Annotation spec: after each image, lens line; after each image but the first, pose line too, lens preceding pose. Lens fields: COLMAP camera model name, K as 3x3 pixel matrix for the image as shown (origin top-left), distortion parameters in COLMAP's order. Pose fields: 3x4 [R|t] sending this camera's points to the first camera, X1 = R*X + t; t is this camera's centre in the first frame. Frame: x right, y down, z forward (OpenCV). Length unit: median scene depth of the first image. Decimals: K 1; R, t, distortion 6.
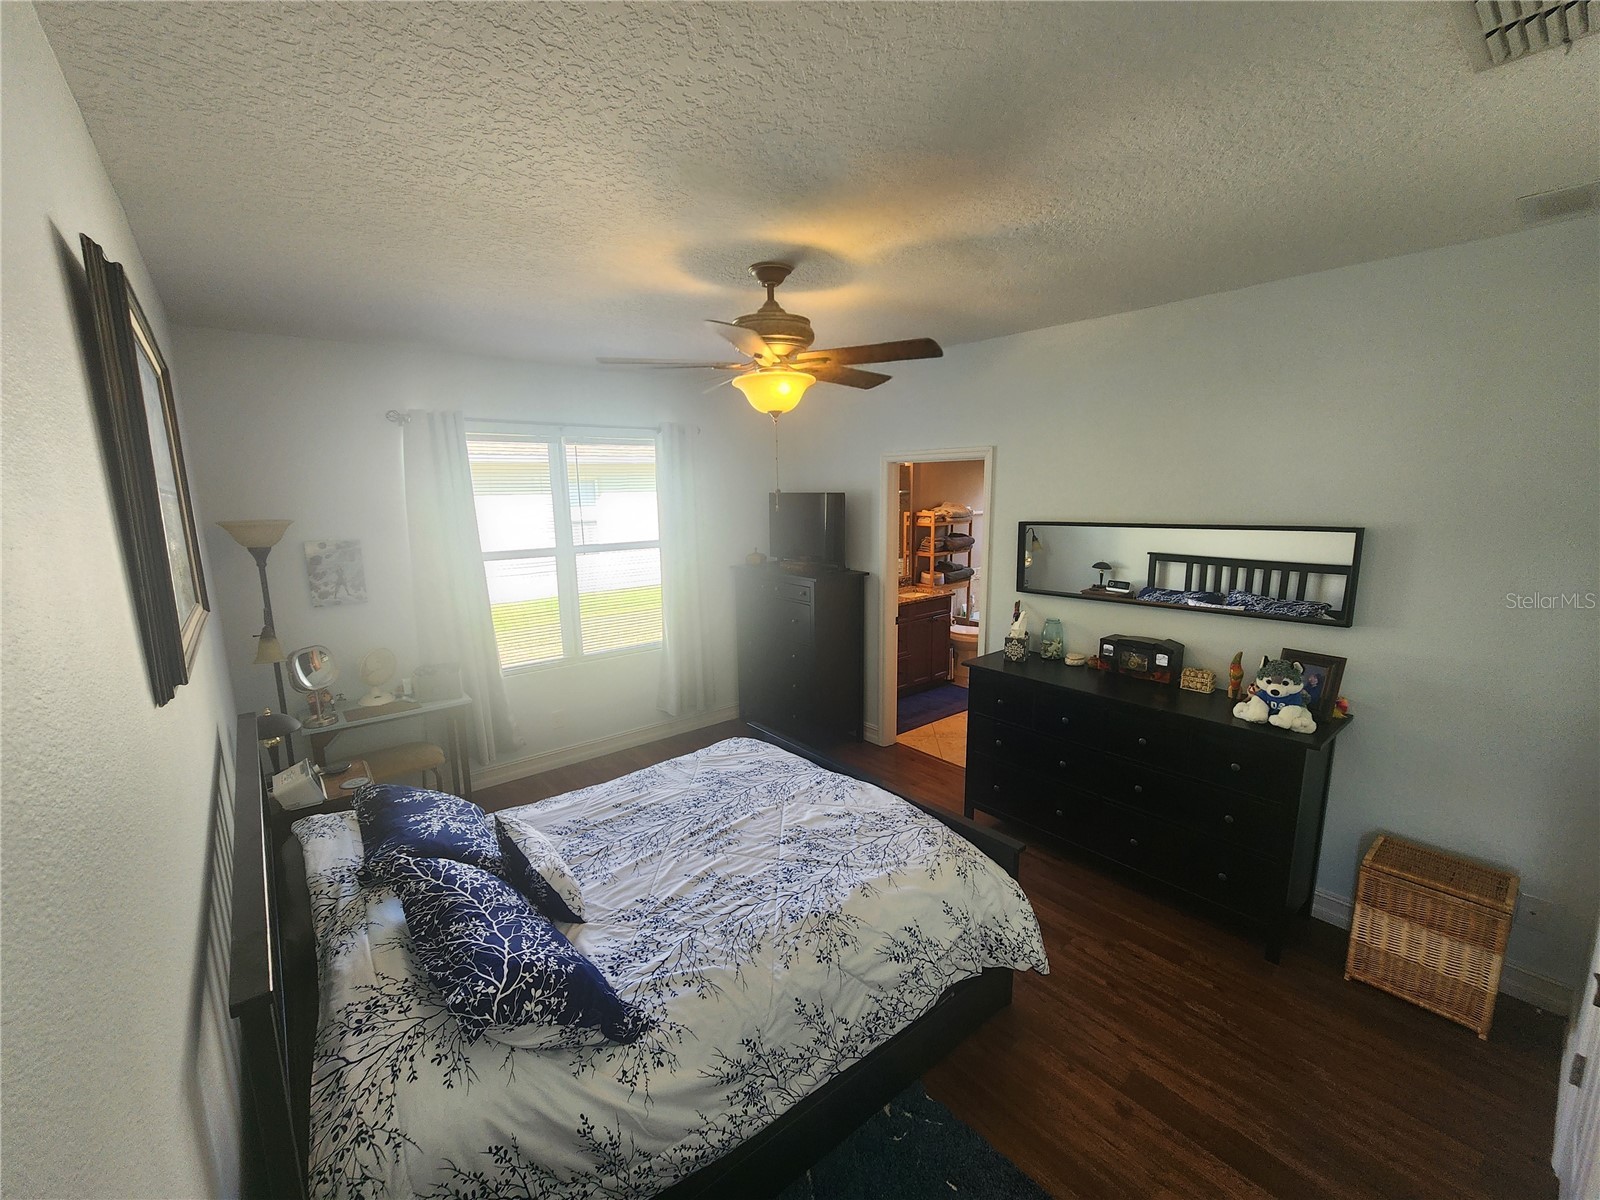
lens RADIAL K [[661.6, 0, 799.2], [0, 661.6, 598.2], [0, 0, 1]] dist [0.001005, -0.000048]
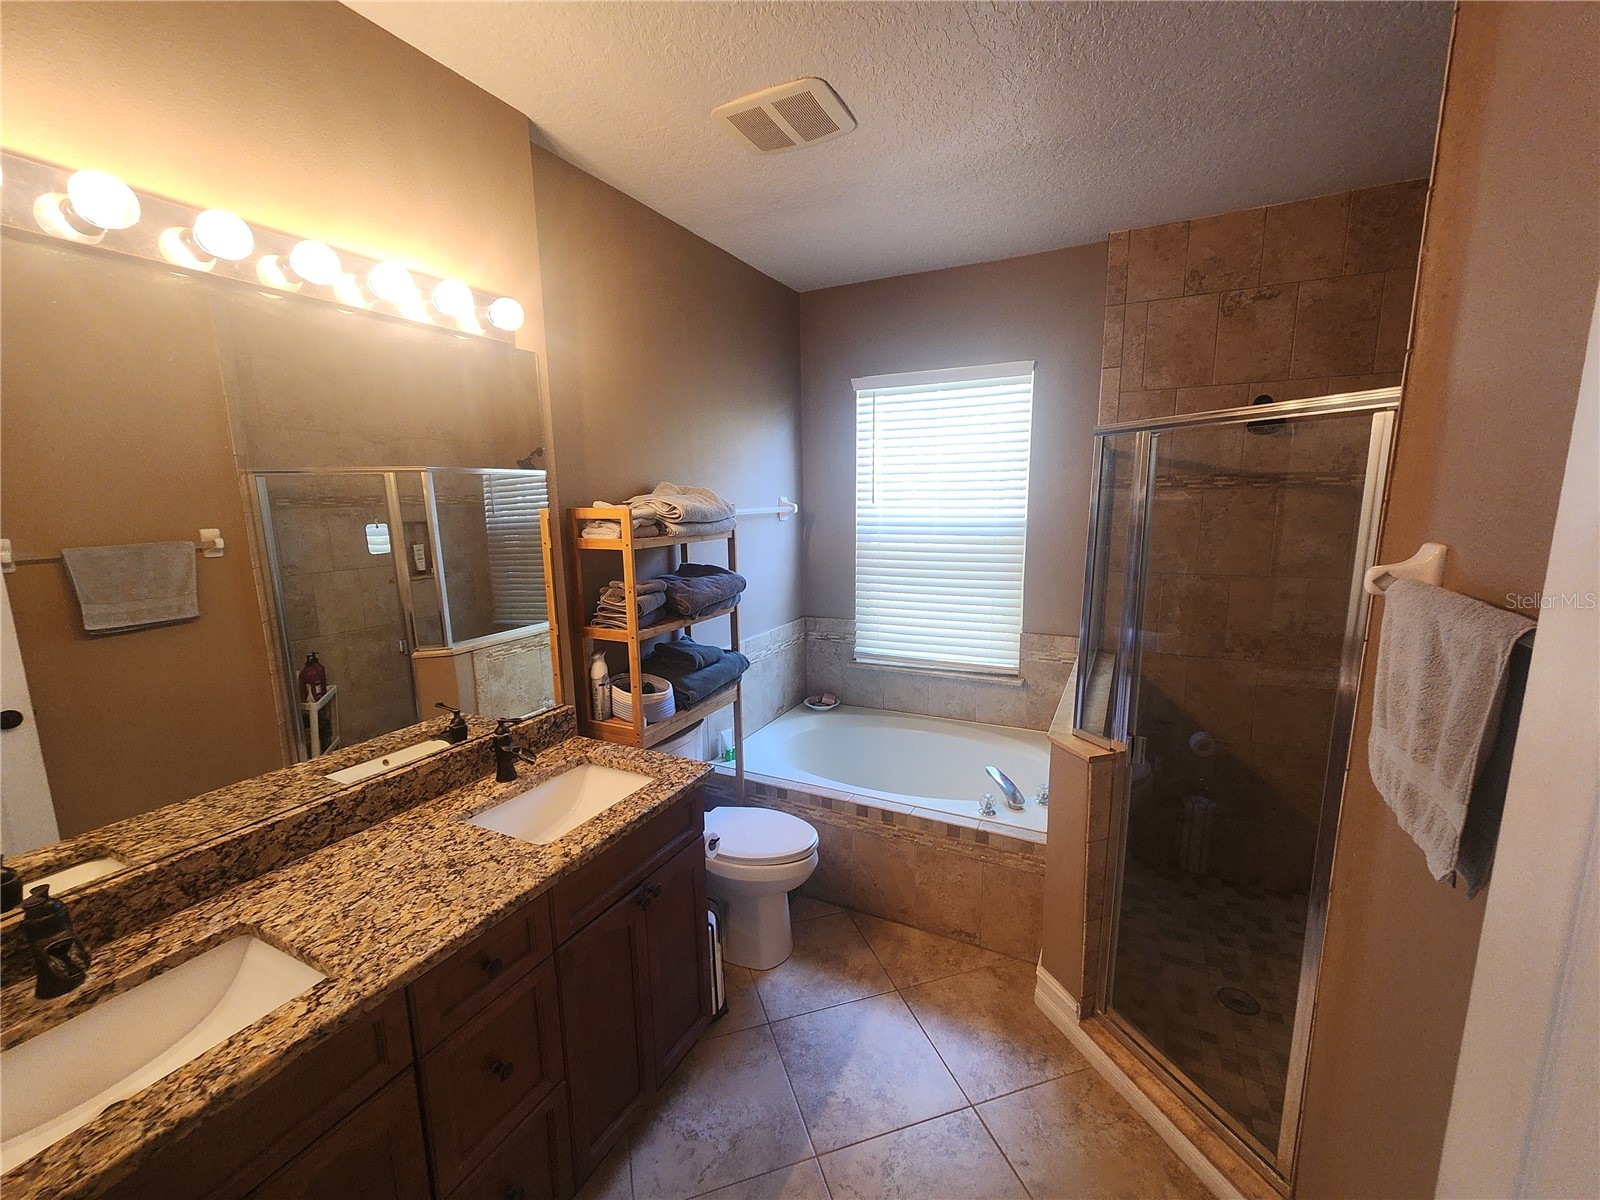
lens RADIAL K [[661.6, 0, 798.5], [0, 661.6, 607.6], [0, 0, 1]] dist [0.001005, -0.000048]
pose [[0.916895, -0.065875, 0.393655, 0.143240], [0.067238, 0.997683, 0.010344, -0.075160], [-0.393425, 0.016984, 0.919200, 0.641923]]
